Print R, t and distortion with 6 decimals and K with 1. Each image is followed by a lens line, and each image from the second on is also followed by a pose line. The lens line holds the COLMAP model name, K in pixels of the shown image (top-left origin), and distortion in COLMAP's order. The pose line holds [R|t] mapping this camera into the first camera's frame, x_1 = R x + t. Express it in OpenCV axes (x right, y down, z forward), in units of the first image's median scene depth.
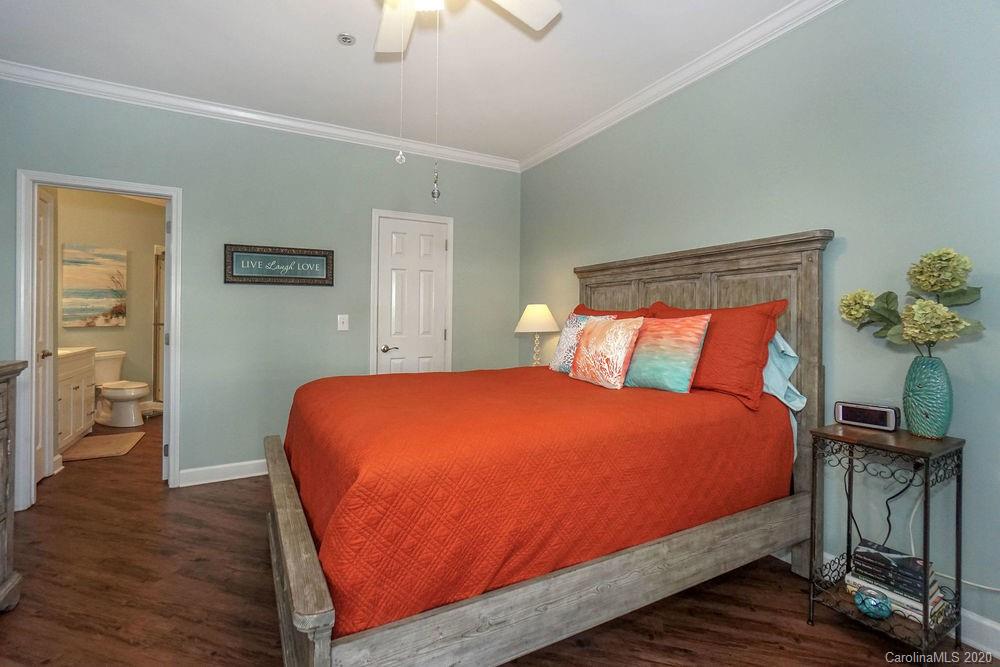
lens RADIAL K [[447.8, 0, 474.8], [0, 447.8, 314.1], [0, 0, 1]] dist [-0.018448, -0.000203]
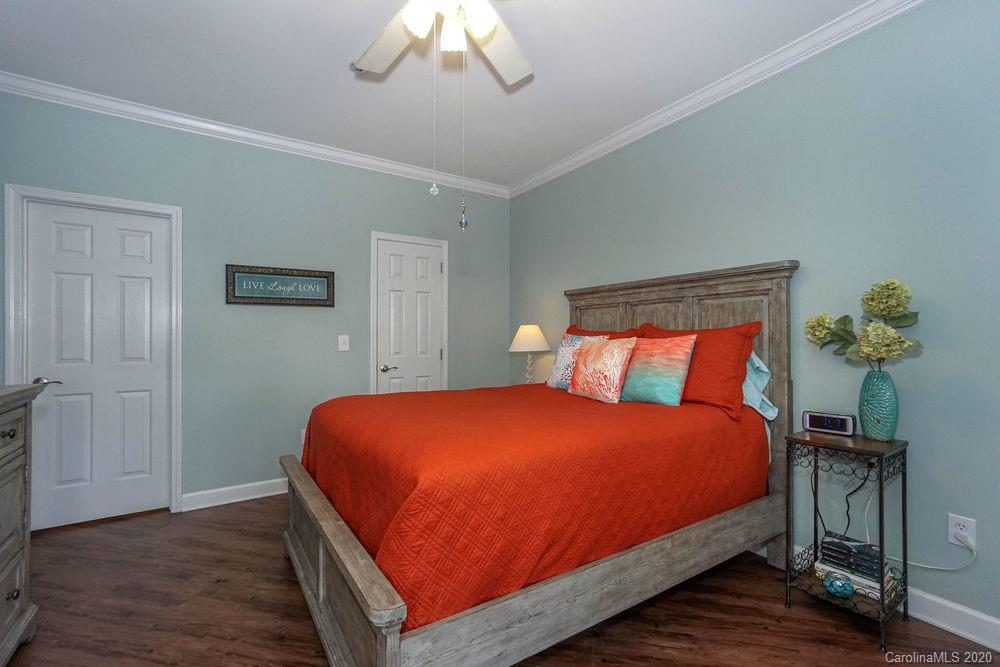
lens RADIAL K [[447.8, 0, 493.4], [0, 447.8, 327.8], [0, 0, 1]] dist [-0.018448, -0.000203]
pose [[0.994584, 0.000490, 0.103937, -0.110705], [0.000945, 0.999905, -0.013765, -0.002719], [-0.103934, 0.013789, 0.994489, -0.066371]]
